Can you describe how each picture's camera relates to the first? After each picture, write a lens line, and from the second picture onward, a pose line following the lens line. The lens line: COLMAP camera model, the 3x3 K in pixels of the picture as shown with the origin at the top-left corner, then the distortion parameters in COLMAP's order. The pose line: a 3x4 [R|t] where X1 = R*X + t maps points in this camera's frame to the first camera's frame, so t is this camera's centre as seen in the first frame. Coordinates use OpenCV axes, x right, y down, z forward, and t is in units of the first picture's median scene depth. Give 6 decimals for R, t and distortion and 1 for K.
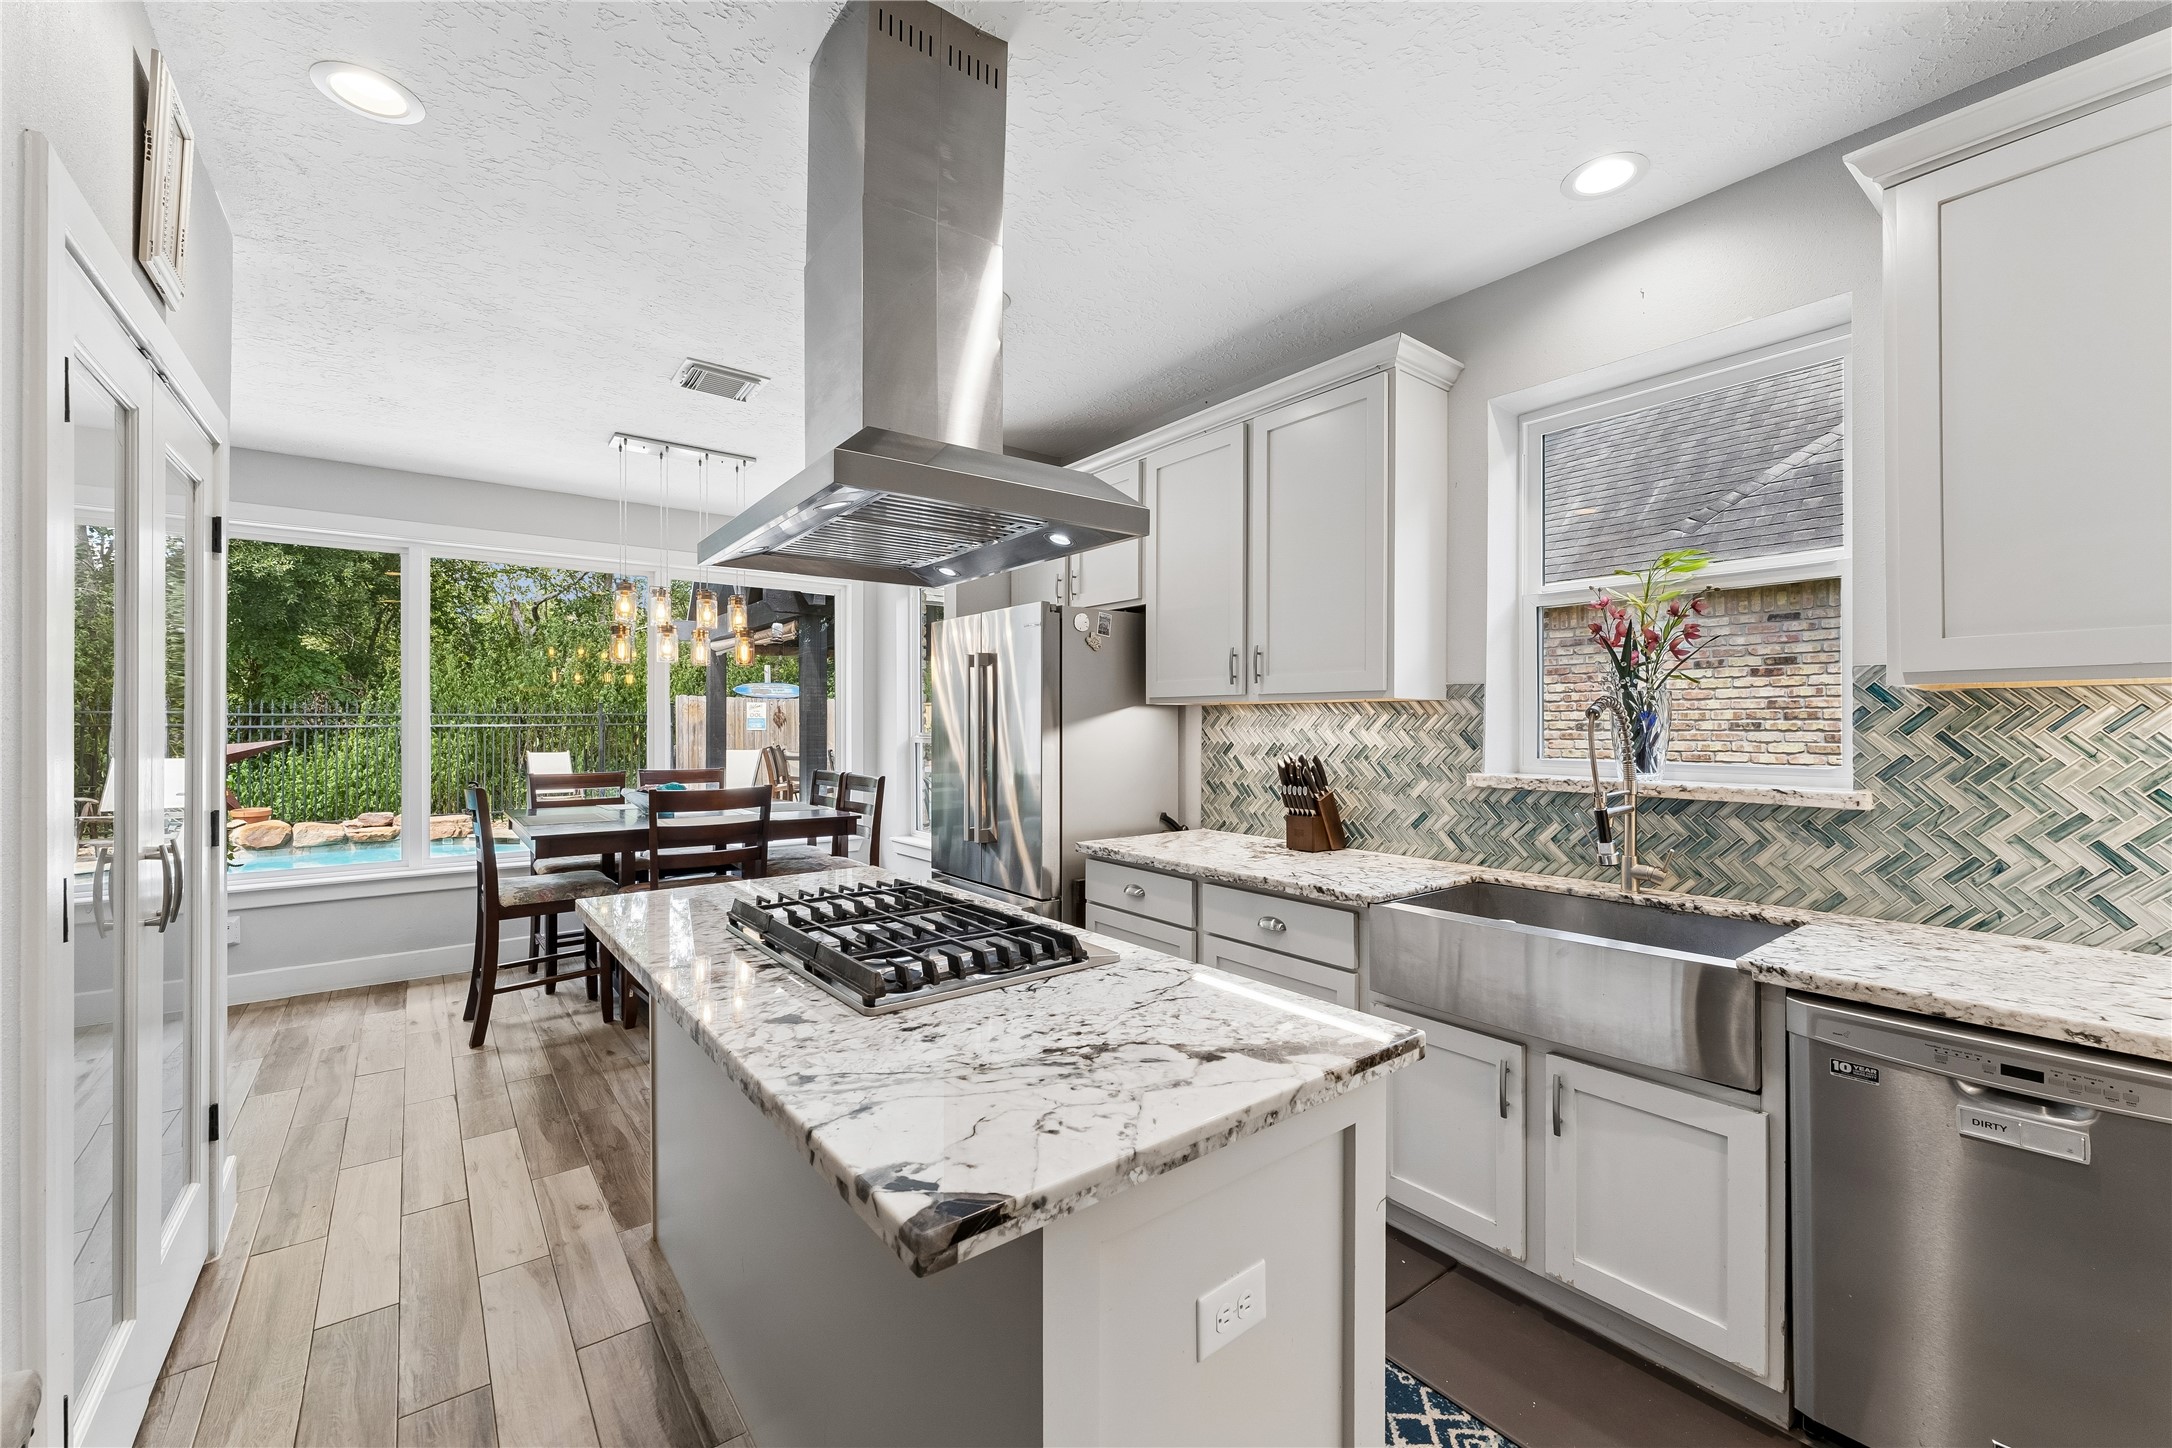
lens RADIAL K [[869.4, 0, 1106.5], [0, 869.4, 724.5], [0, 0, 1]] dist [-0.001773, -0.000233]
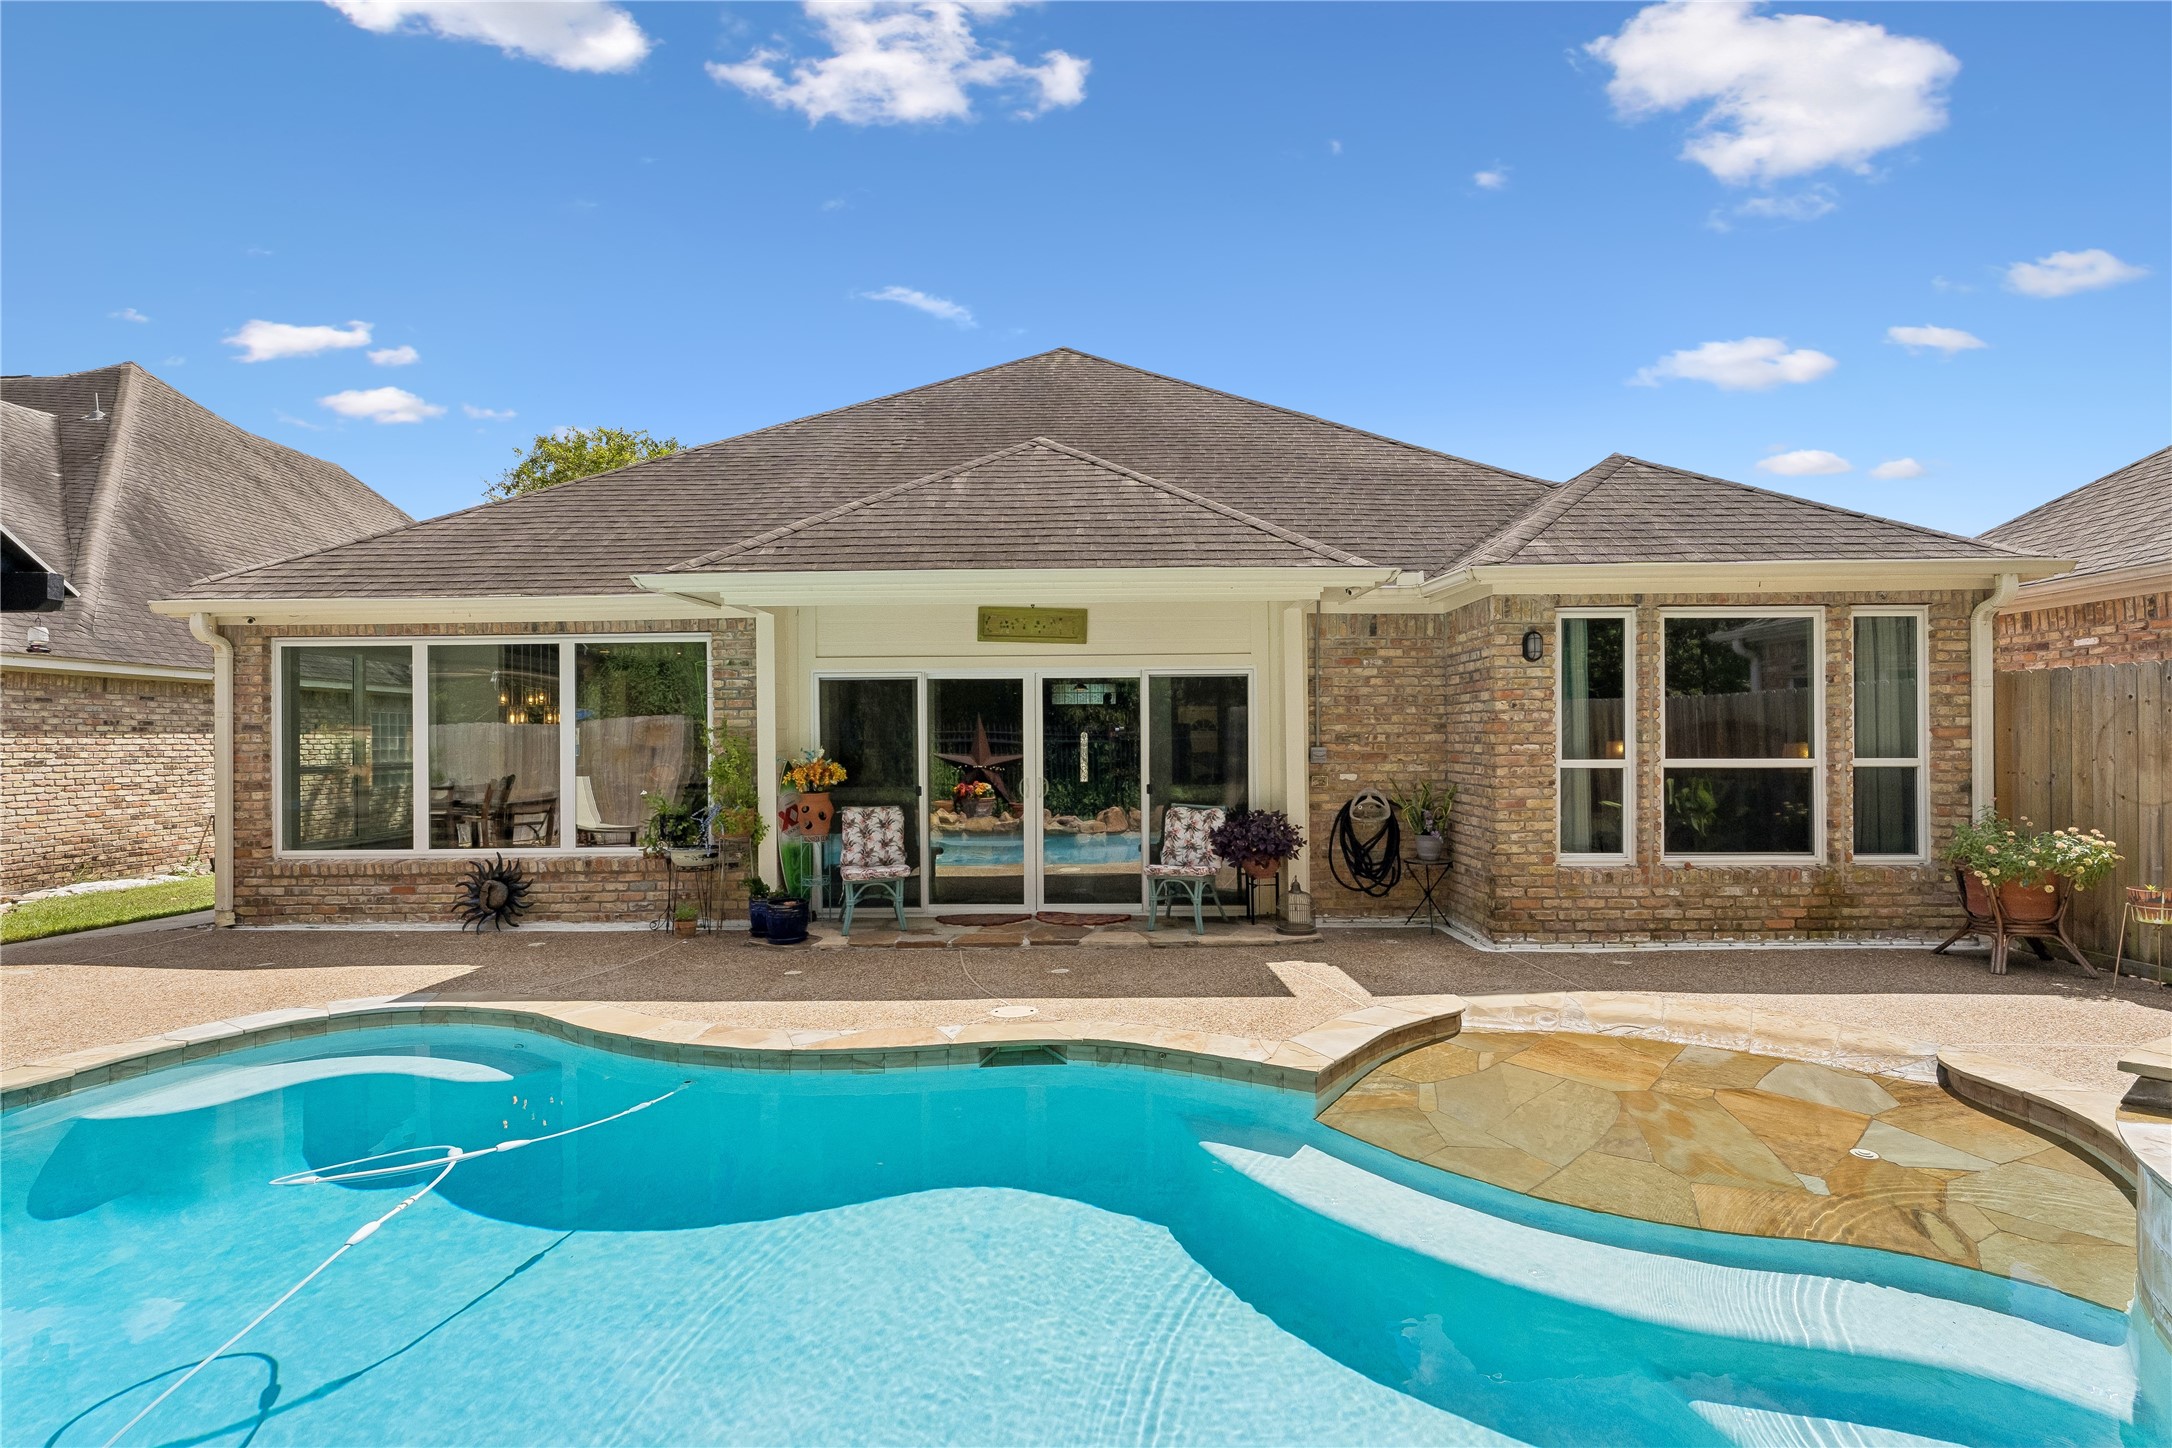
lens RADIAL K [[1003.4, 0, 1116.5], [0, 1003.4, 726.5], [0, 0, 1]] dist [-0.000255, -0.000038]
pose [[-0.768711, 0.021618, 0.639231, -4.422573], [0.012804, 0.999748, -0.018413, -0.011365], [-0.639468, -0.005970, -0.768794, 2.860632]]
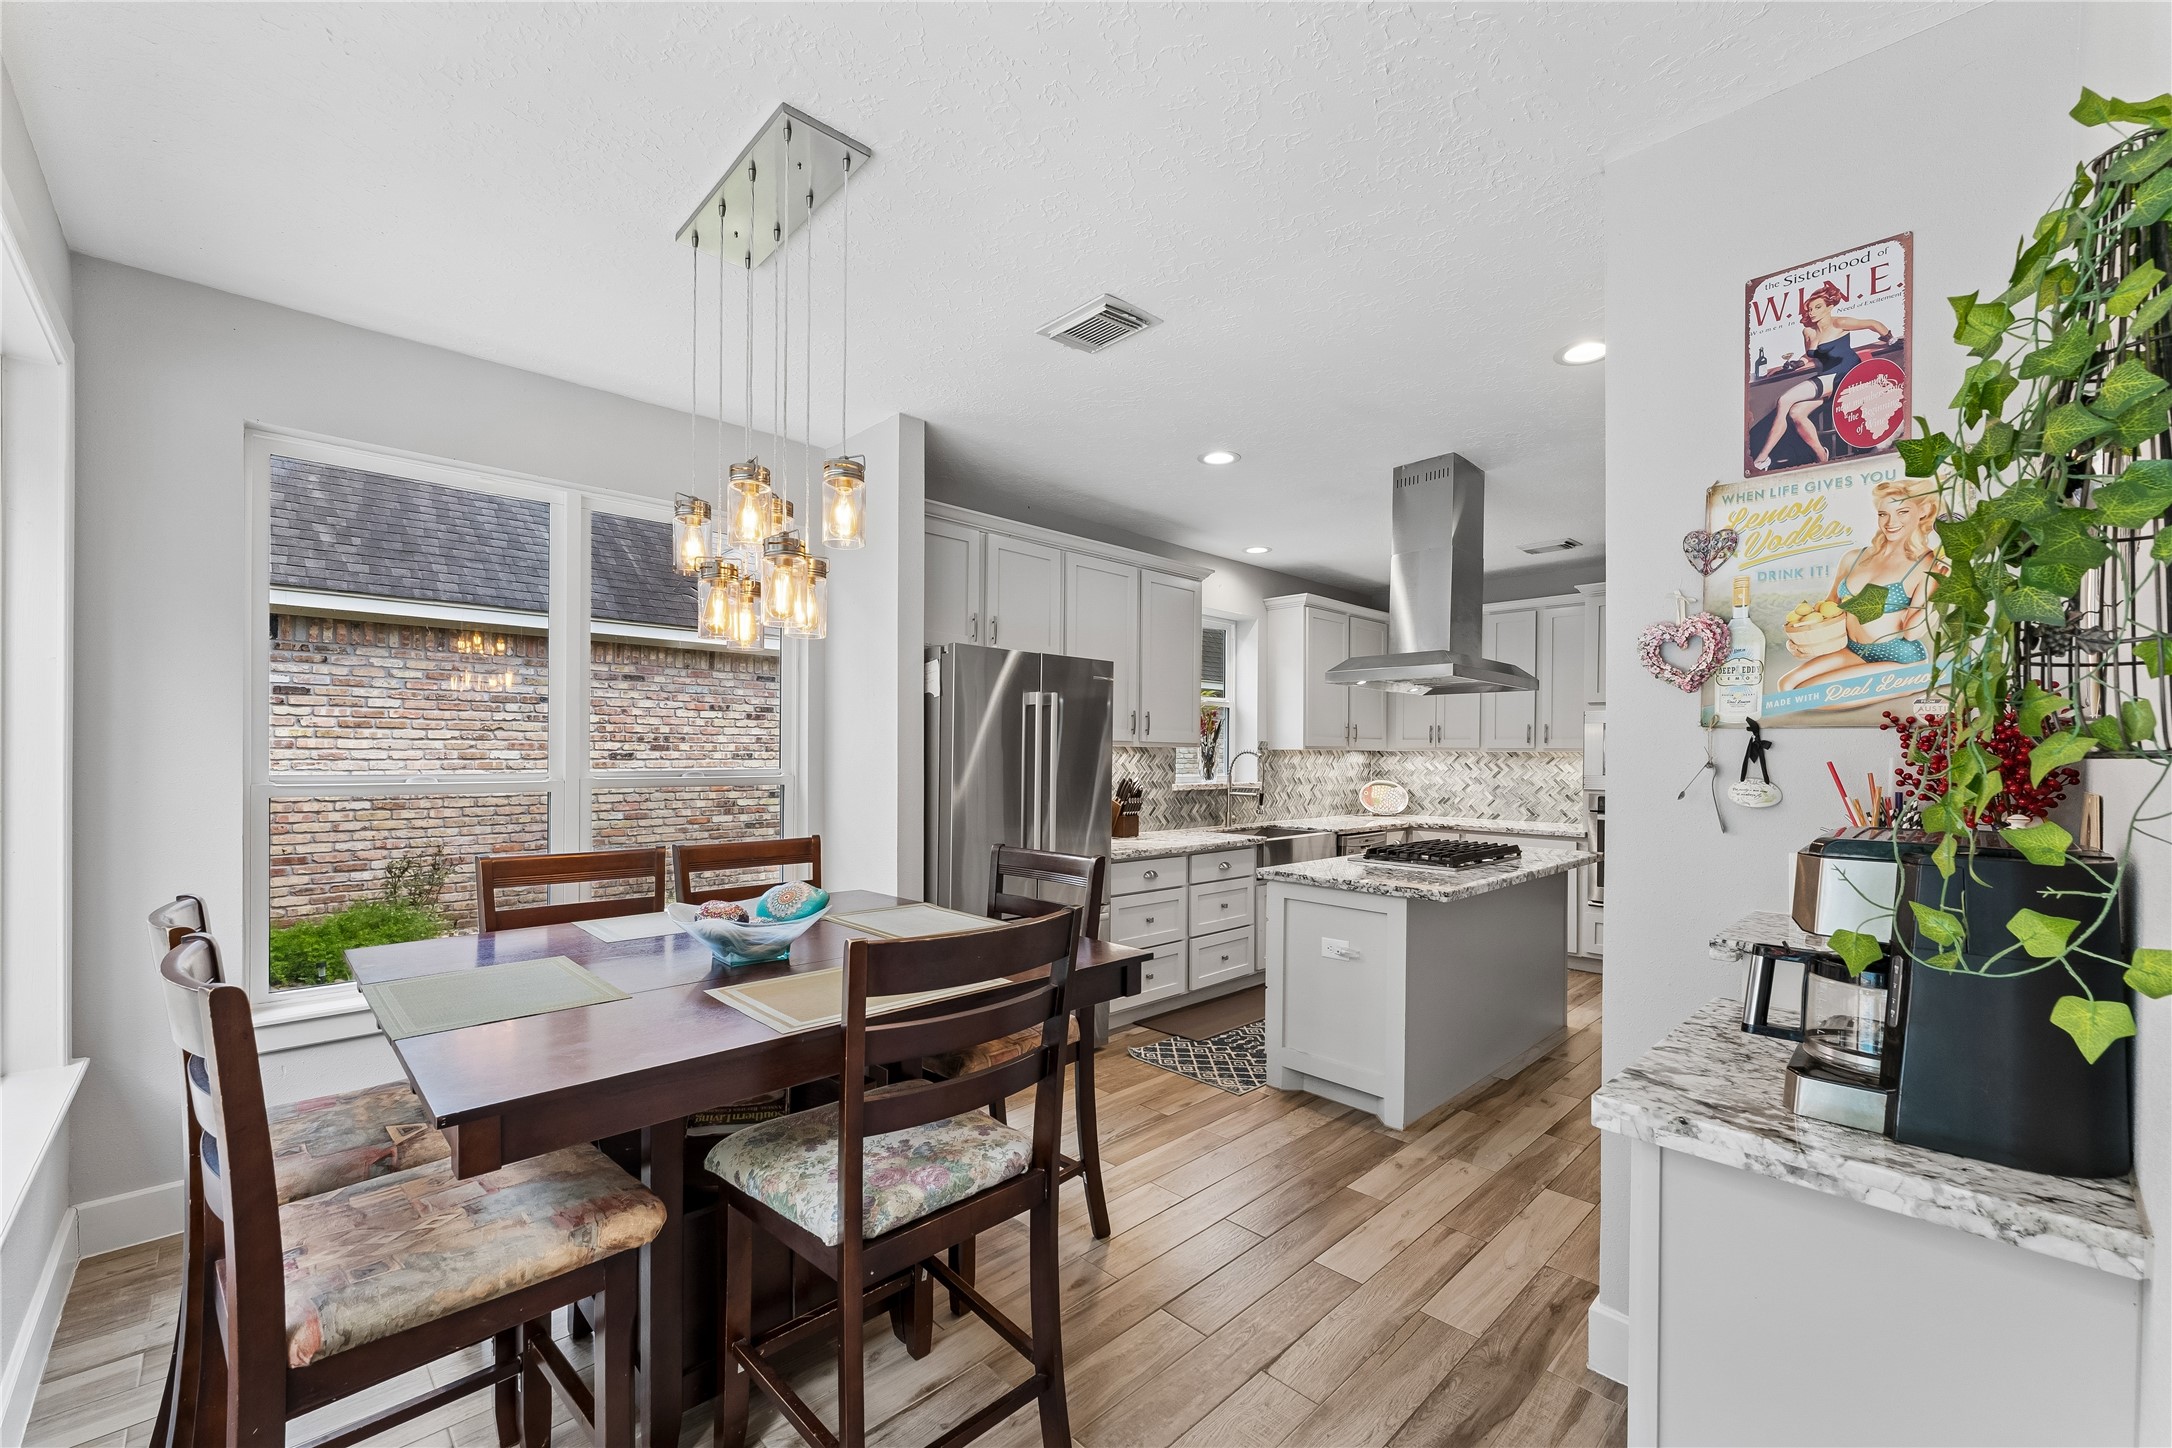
lens RADIAL K [[875.3, 0, 1100.6], [0, 875.3, 749.7], [0, 0, 1]] dist [-0.000082, -0.000507]
pose [[-0.106571, 0.004446, 0.994295, -1.518994], [-0.008168, 0.999952, -0.005346, -0.011607], [-0.994272, -0.008691, -0.106529, 1.327492]]
